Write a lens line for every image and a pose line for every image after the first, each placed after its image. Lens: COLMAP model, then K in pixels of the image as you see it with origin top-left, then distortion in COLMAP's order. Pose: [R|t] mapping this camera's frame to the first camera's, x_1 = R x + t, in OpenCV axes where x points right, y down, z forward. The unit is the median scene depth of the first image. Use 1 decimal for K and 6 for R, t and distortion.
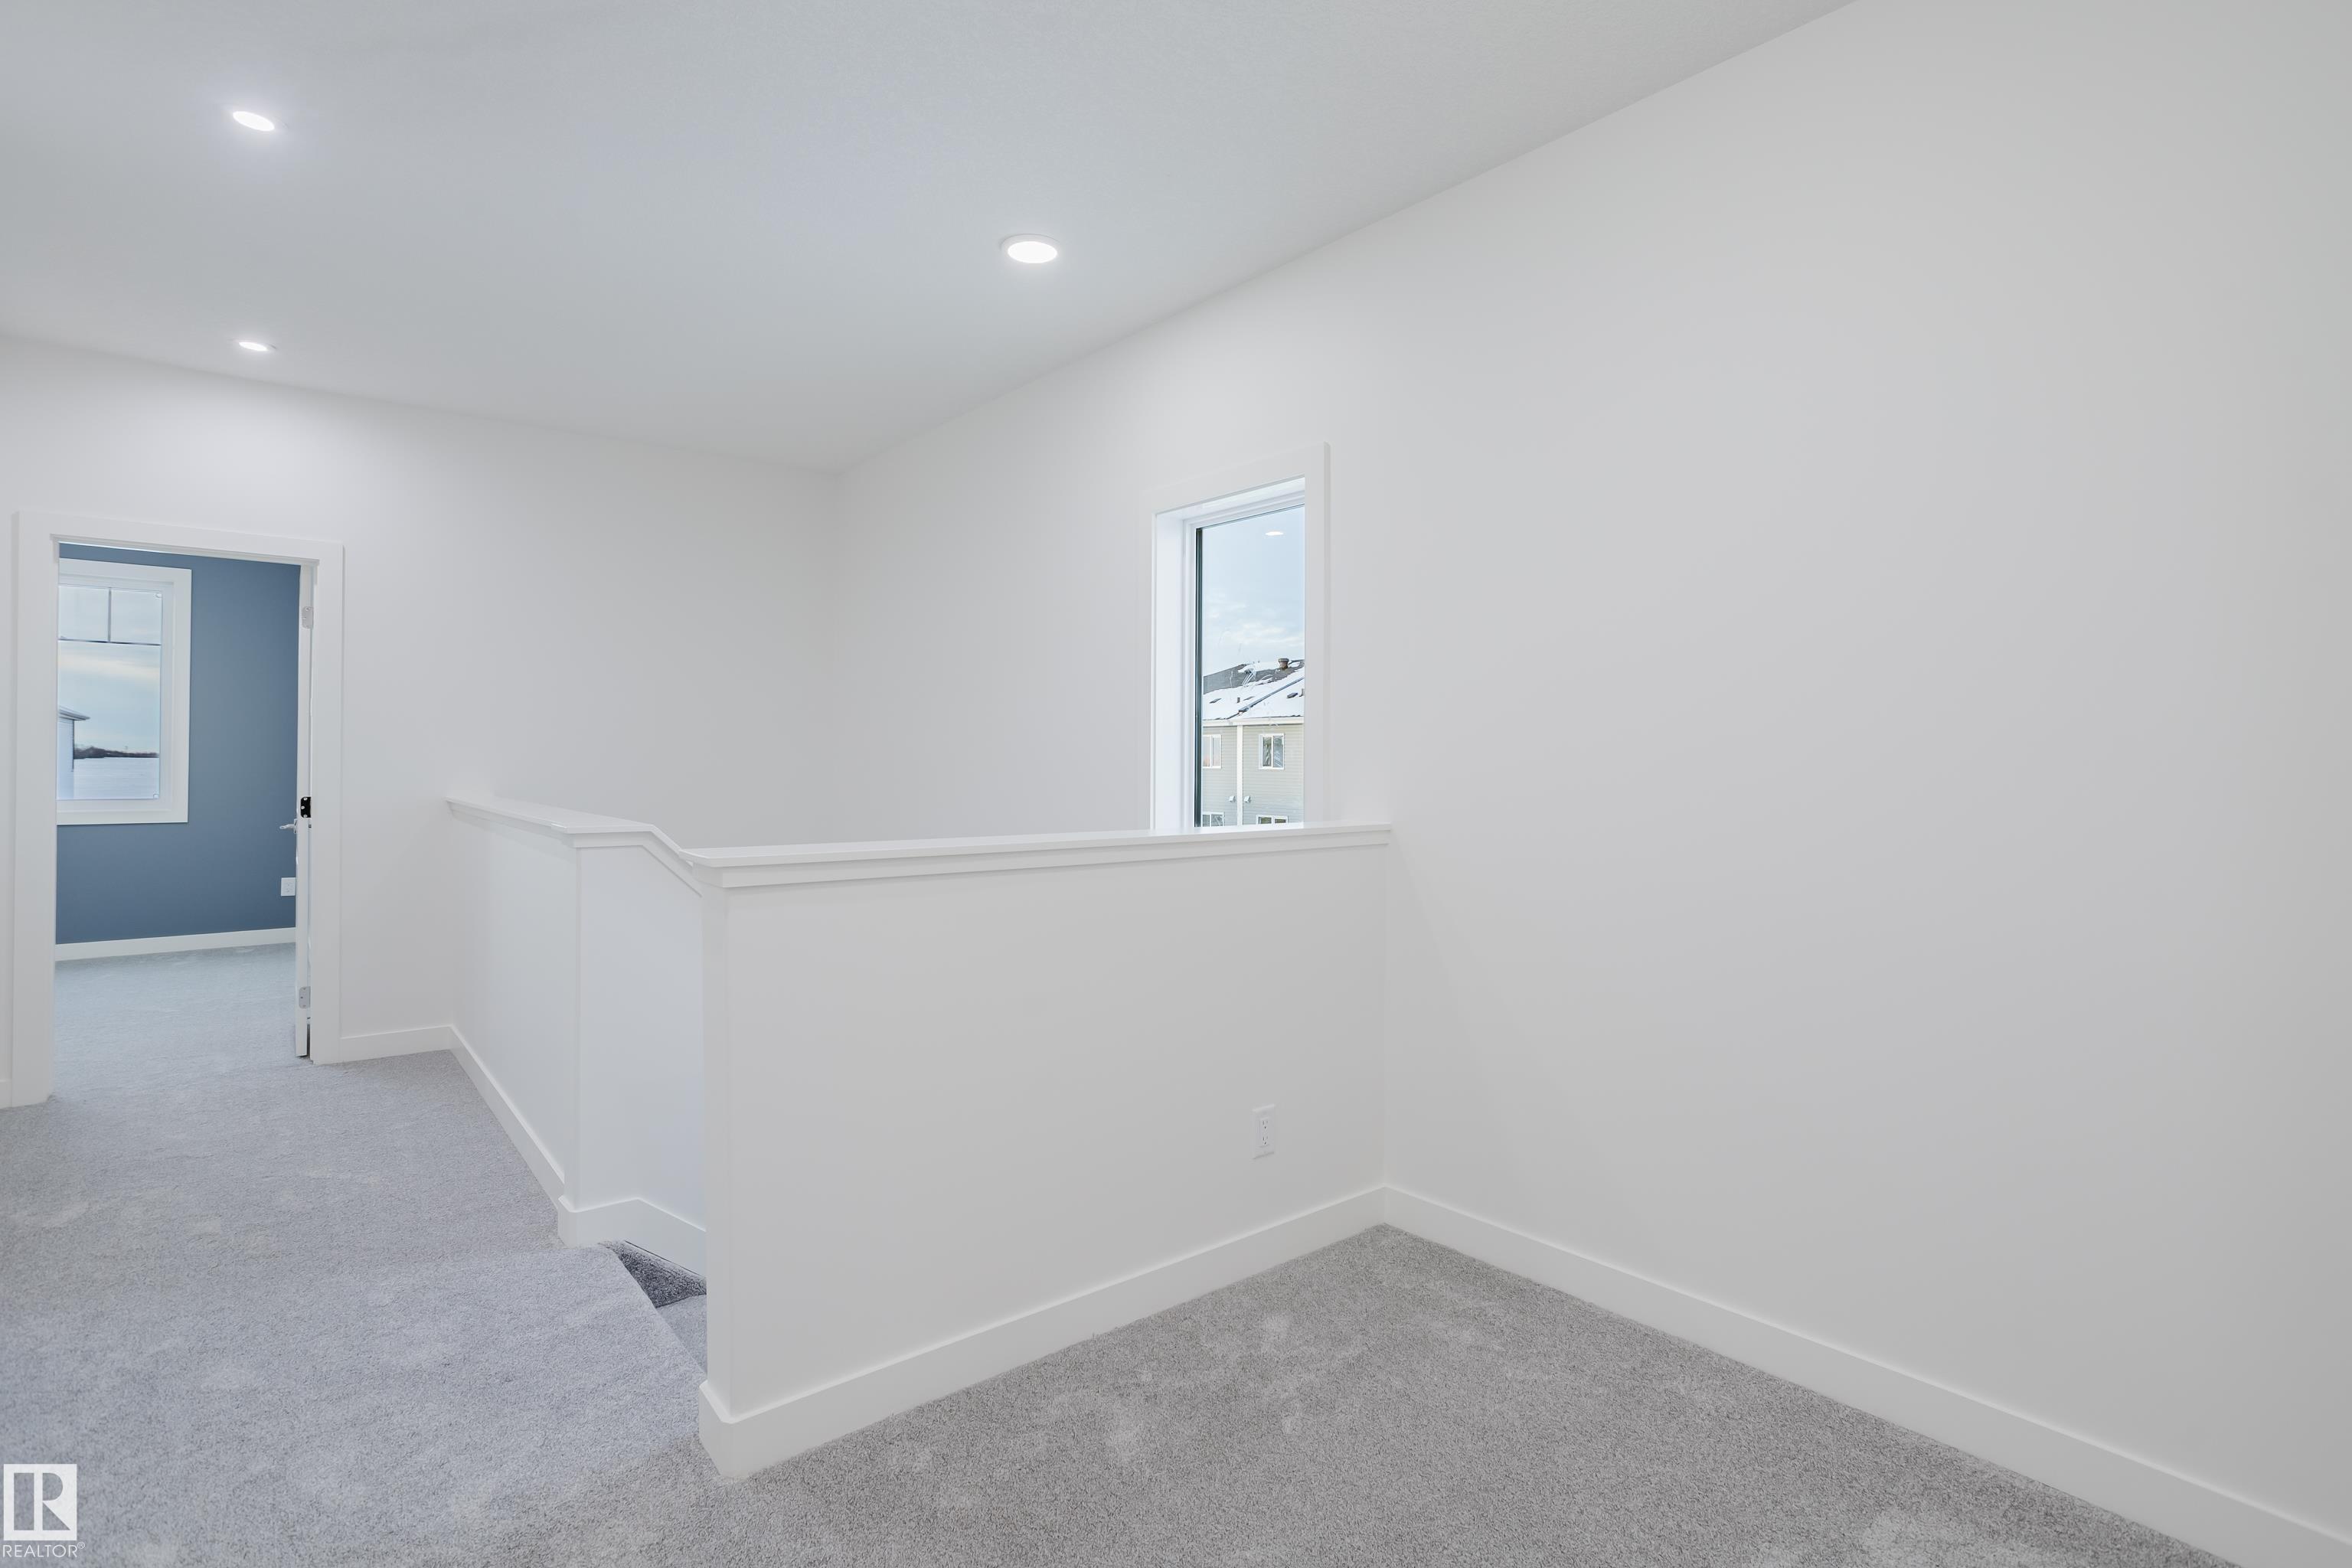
lens RADIAL K [[1142.1, 0, 1179.5], [0, 1142.1, 778.8], [0, 0, 1]] dist [-0.008449, 0.008415]
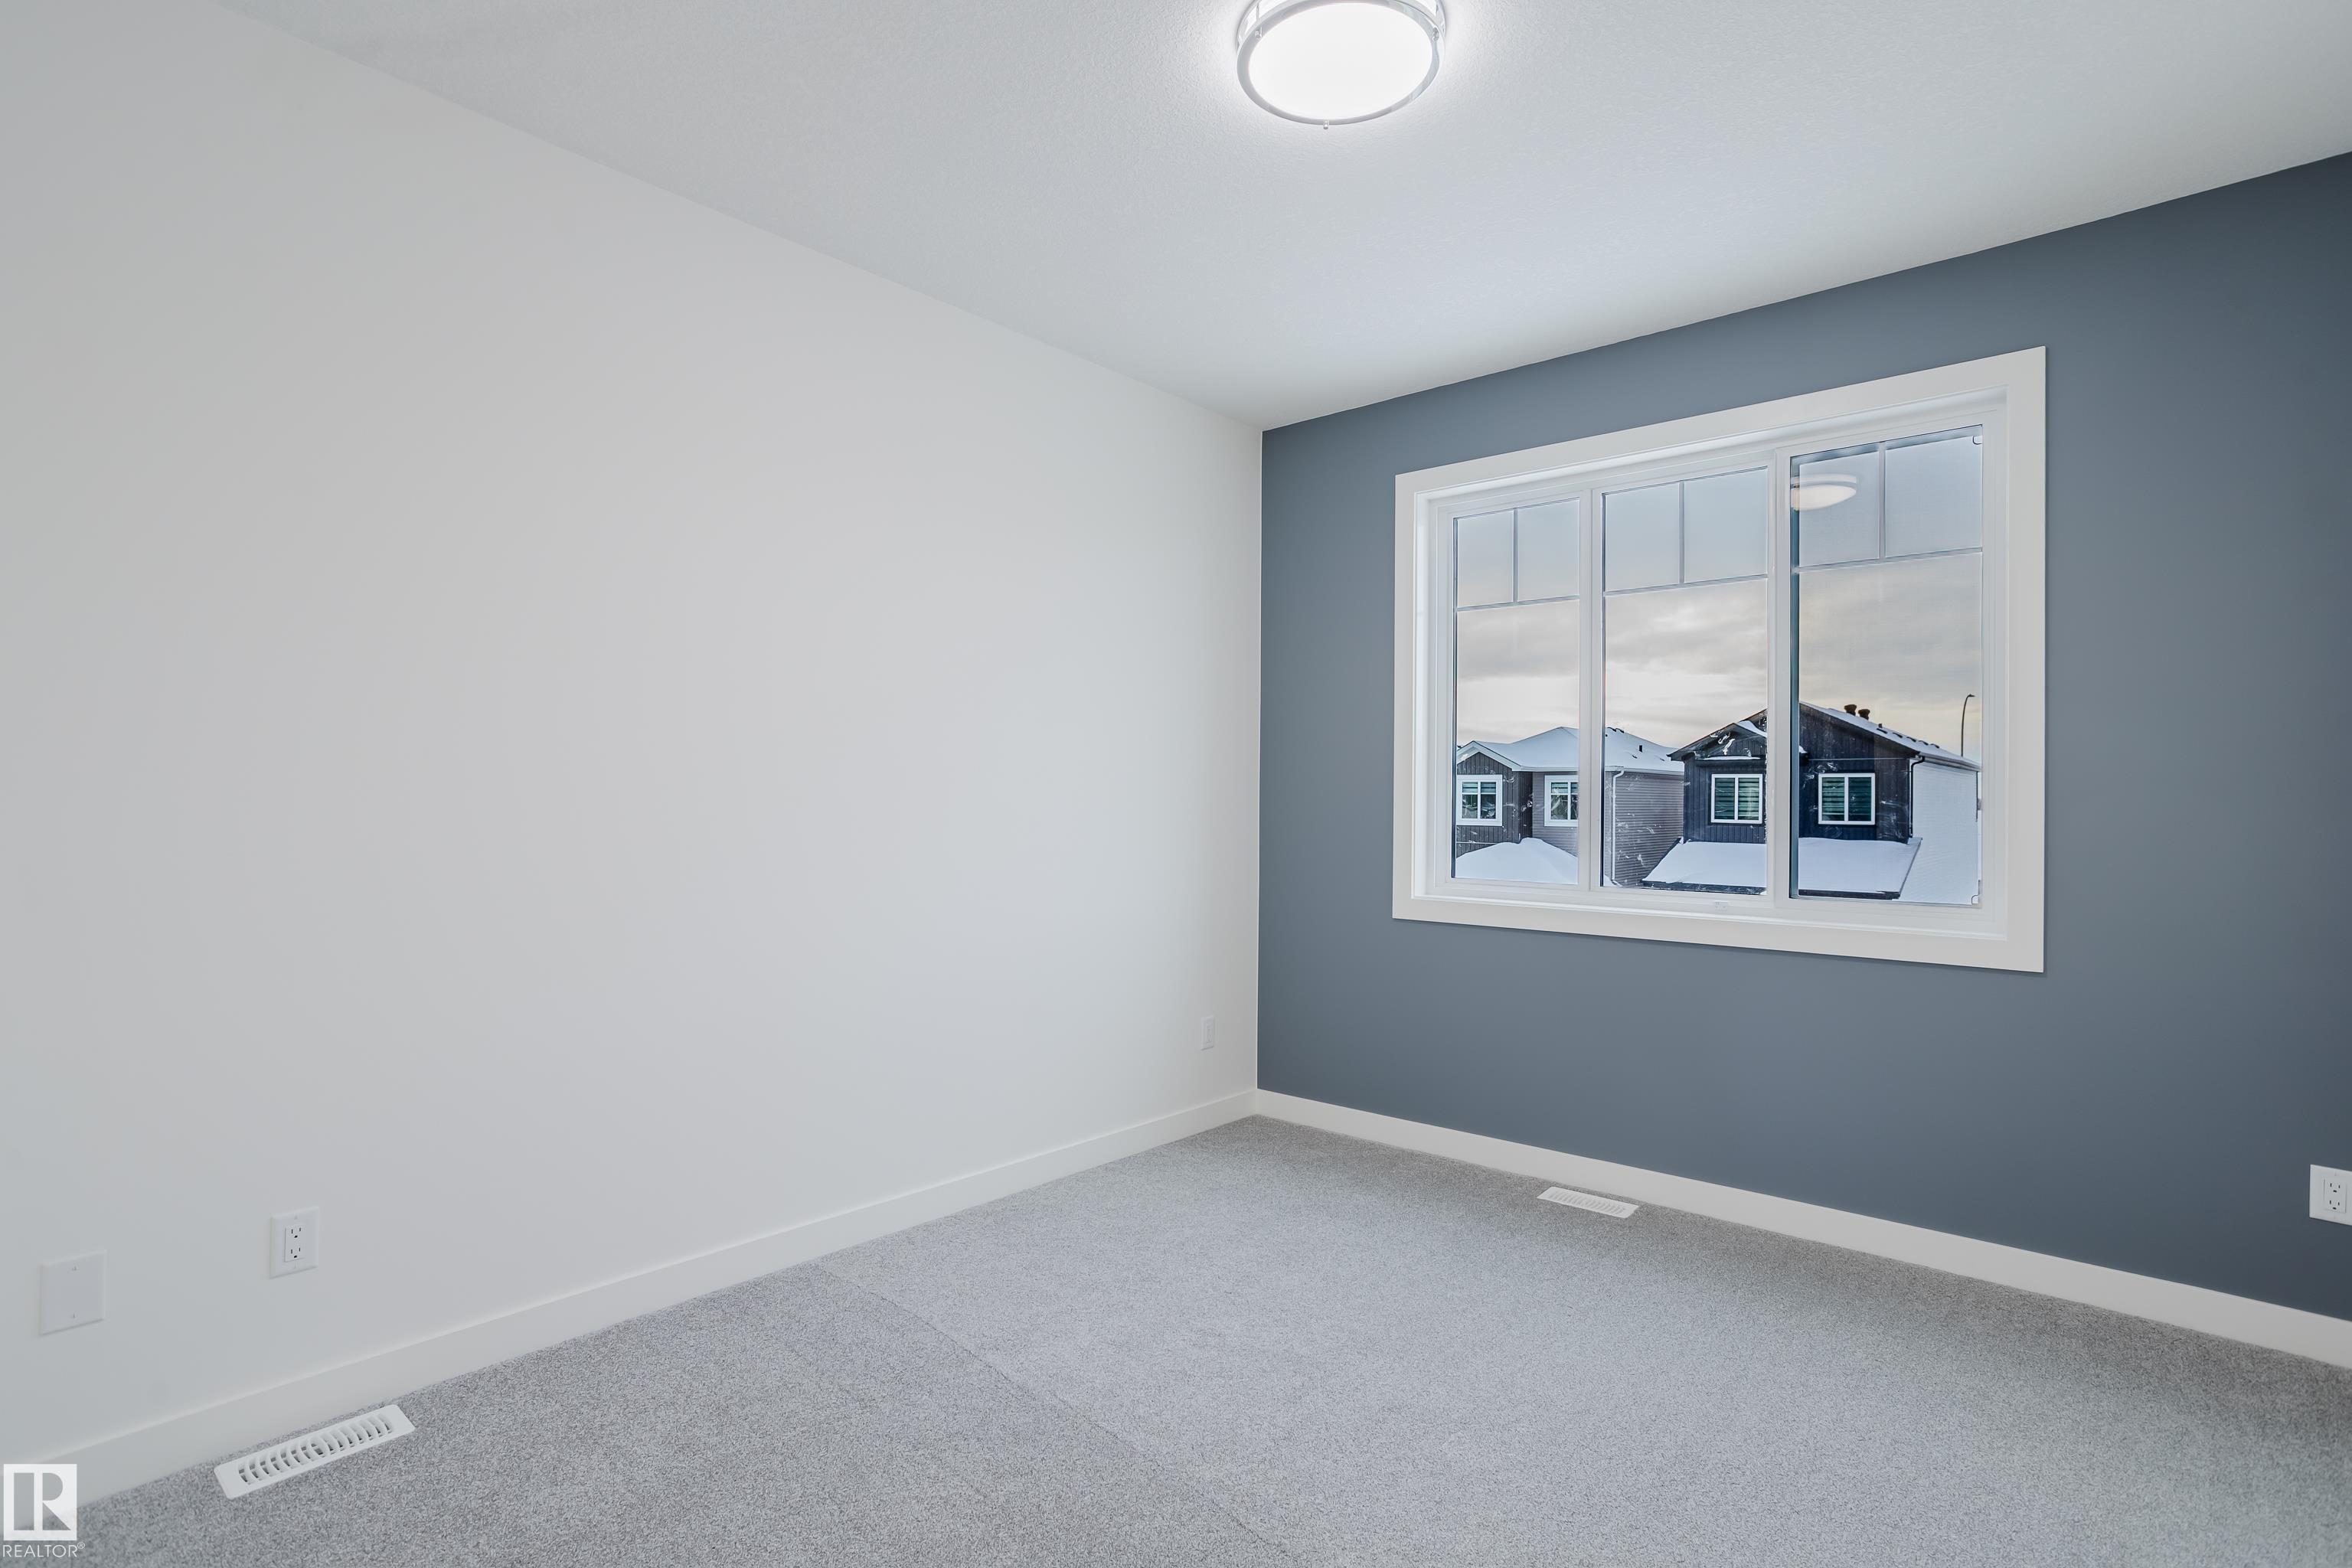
lens RADIAL K [[1142.1, 0, 1167.0], [0, 1142.1, 782.1], [0, 0, 1]] dist [-0.008449, 0.008415]
pose [[0.200985, -0.016311, -0.979458, -0.538711], [-0.003834, 0.999841, -0.017437, -0.019870], [0.979587, 0.007260, 0.200891, 0.618083]]
